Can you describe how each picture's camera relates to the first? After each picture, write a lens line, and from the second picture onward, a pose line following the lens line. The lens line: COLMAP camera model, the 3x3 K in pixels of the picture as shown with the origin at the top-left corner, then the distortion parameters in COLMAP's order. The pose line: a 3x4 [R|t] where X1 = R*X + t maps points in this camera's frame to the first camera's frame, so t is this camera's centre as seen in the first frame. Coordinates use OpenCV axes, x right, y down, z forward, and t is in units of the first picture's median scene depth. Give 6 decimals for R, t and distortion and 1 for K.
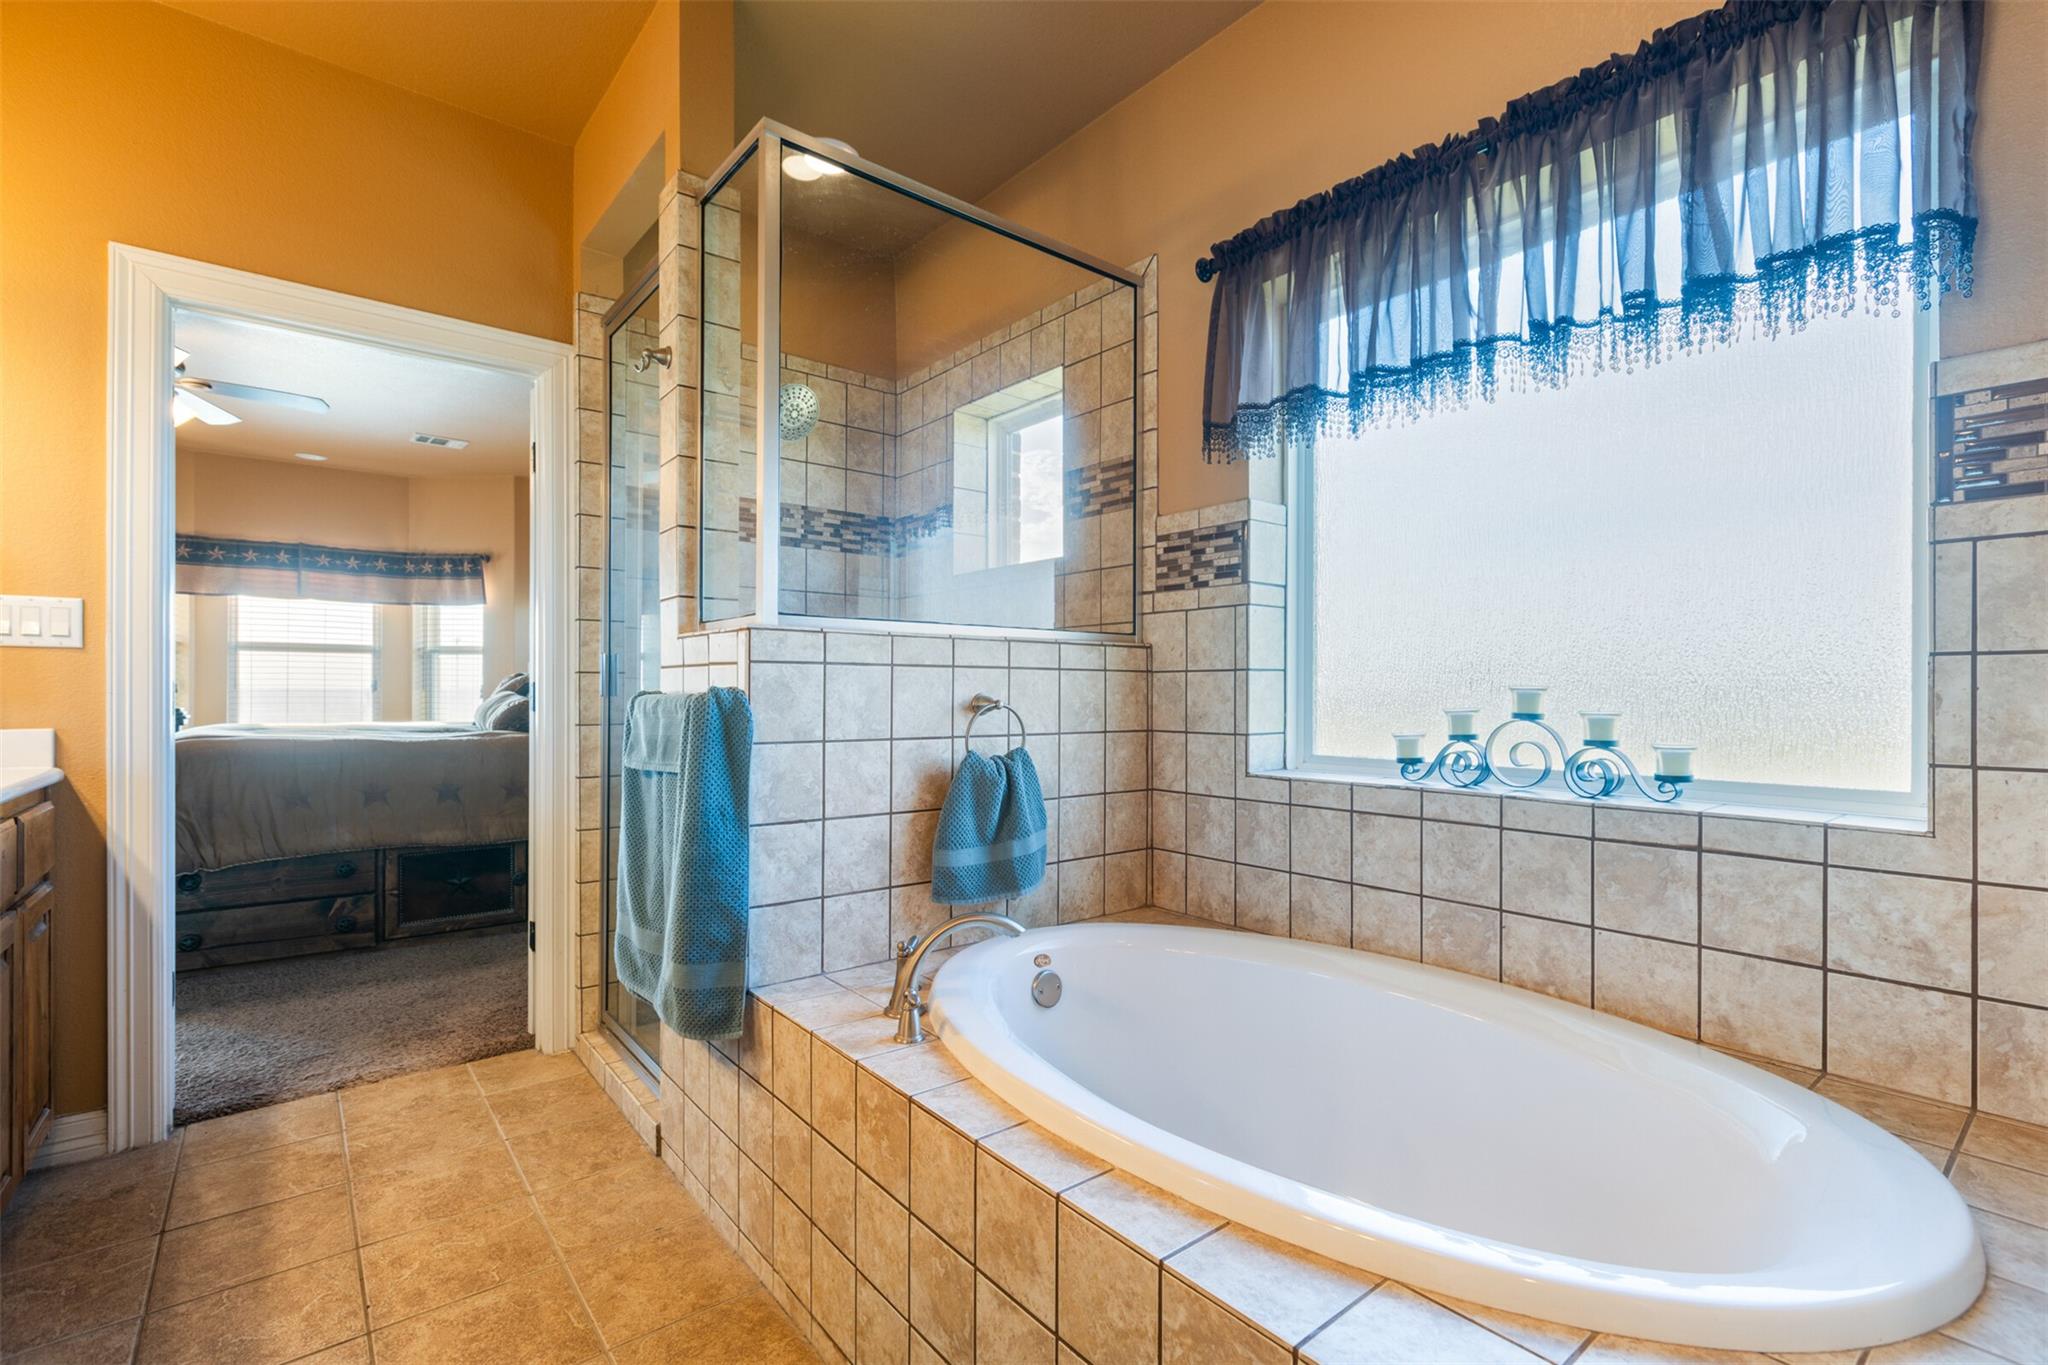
lens RADIAL K [[919.6, 0, 1024.2], [0, 919.6, 690.1], [0, 0, 1]] dist [0.000096, 0.000023]
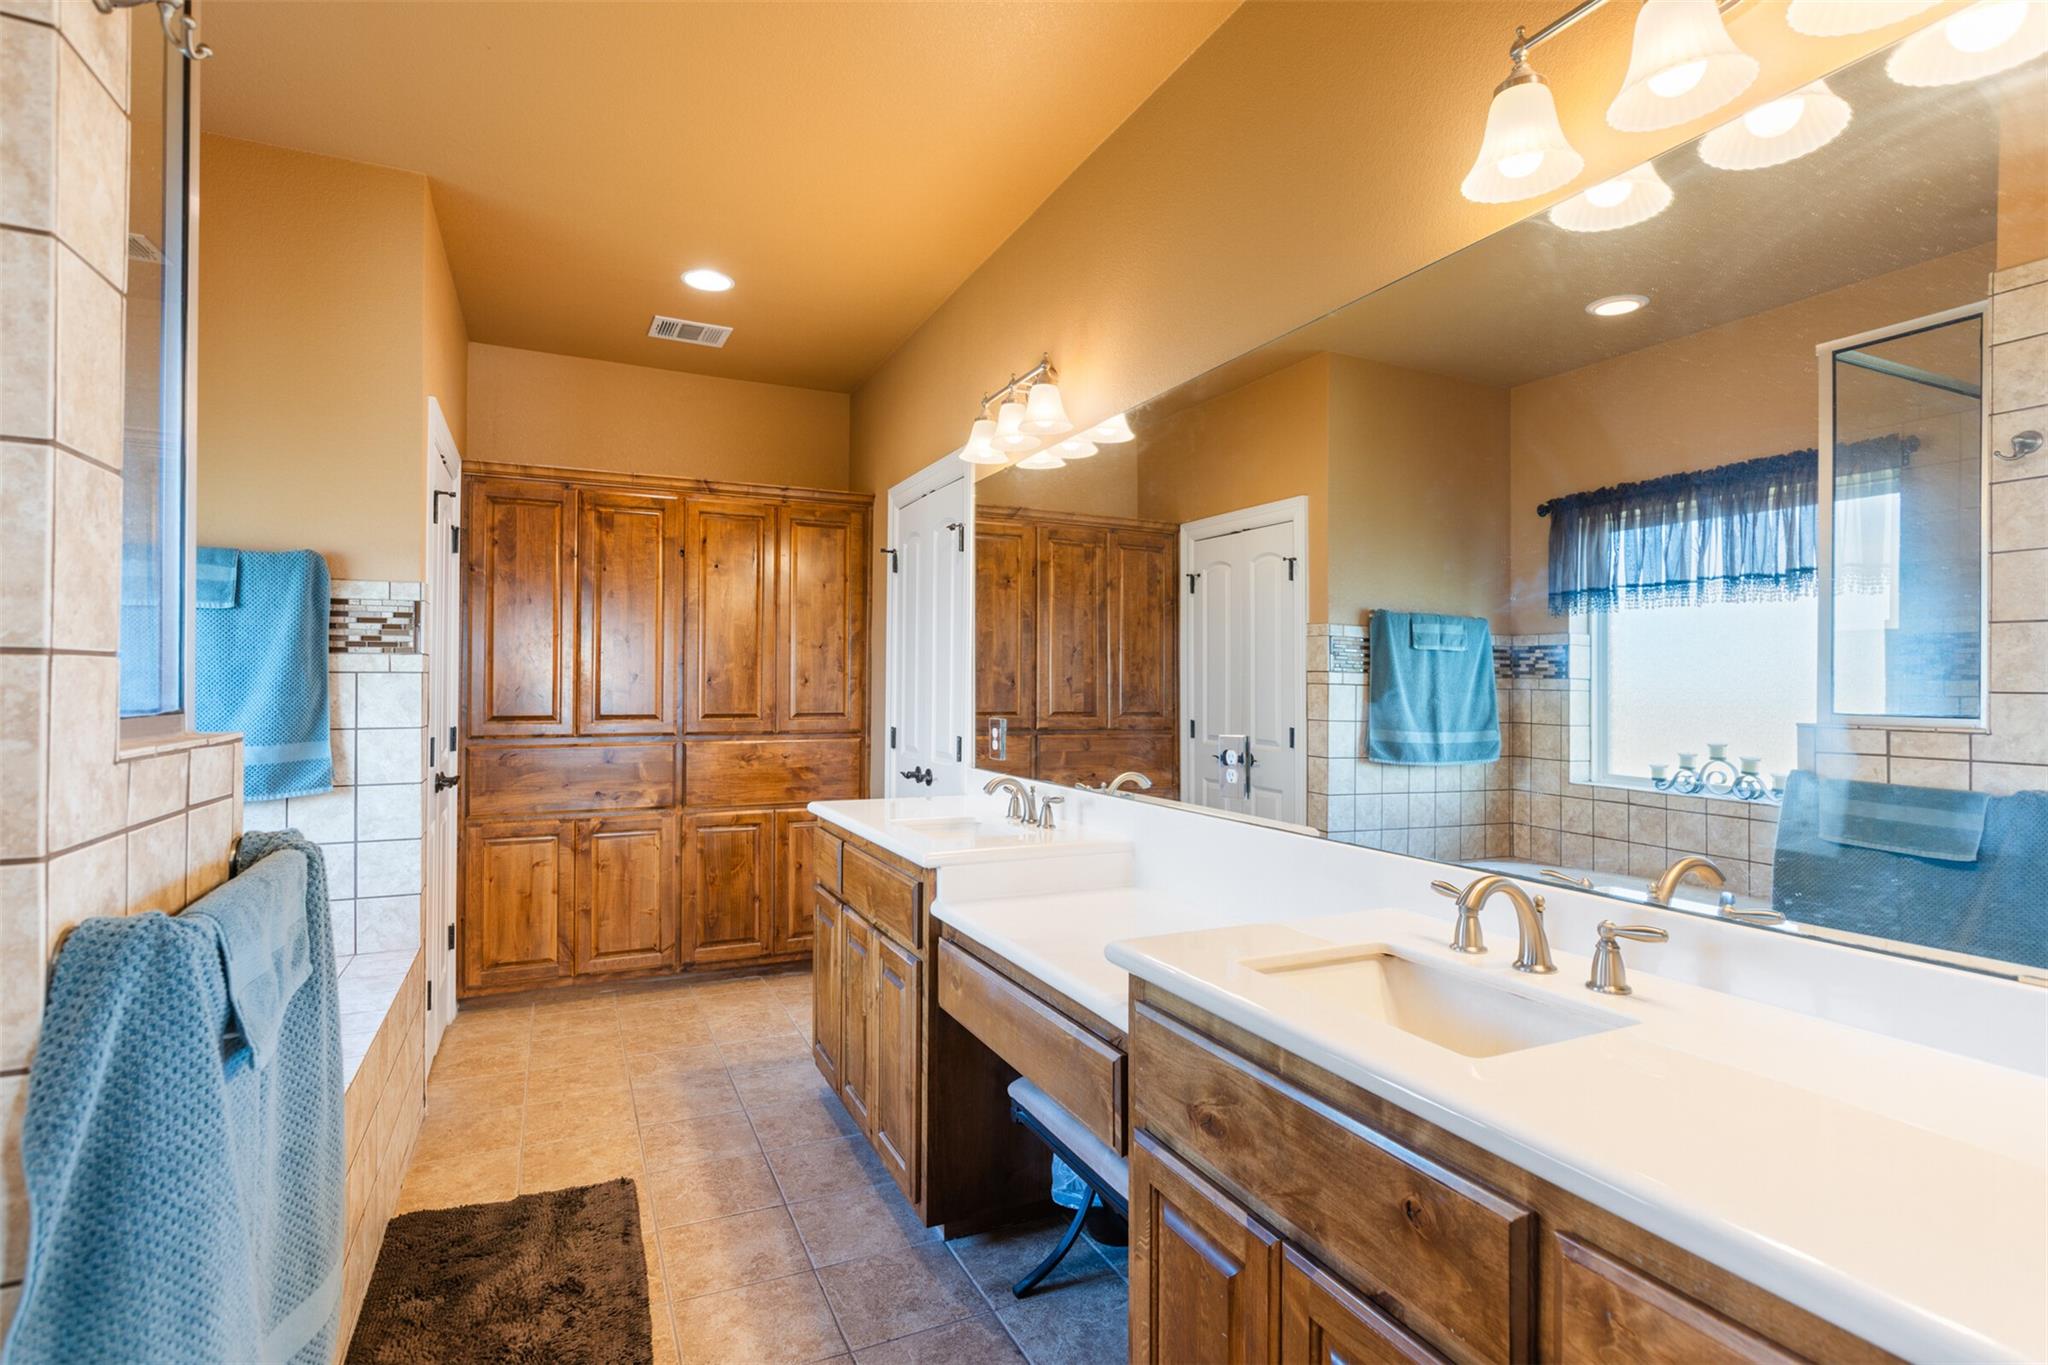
lens RADIAL K [[1020.7, 0, 1026.1], [0, 1020.7, 679.5], [0, 0, 1]] dist [-0.003763, -0.001290]
pose [[0.969691, 0.003423, -0.244310, -0.338906], [-0.004356, 0.999985, -0.003276, -0.116154], [0.244295, 0.004241, 0.969692, -1.356947]]
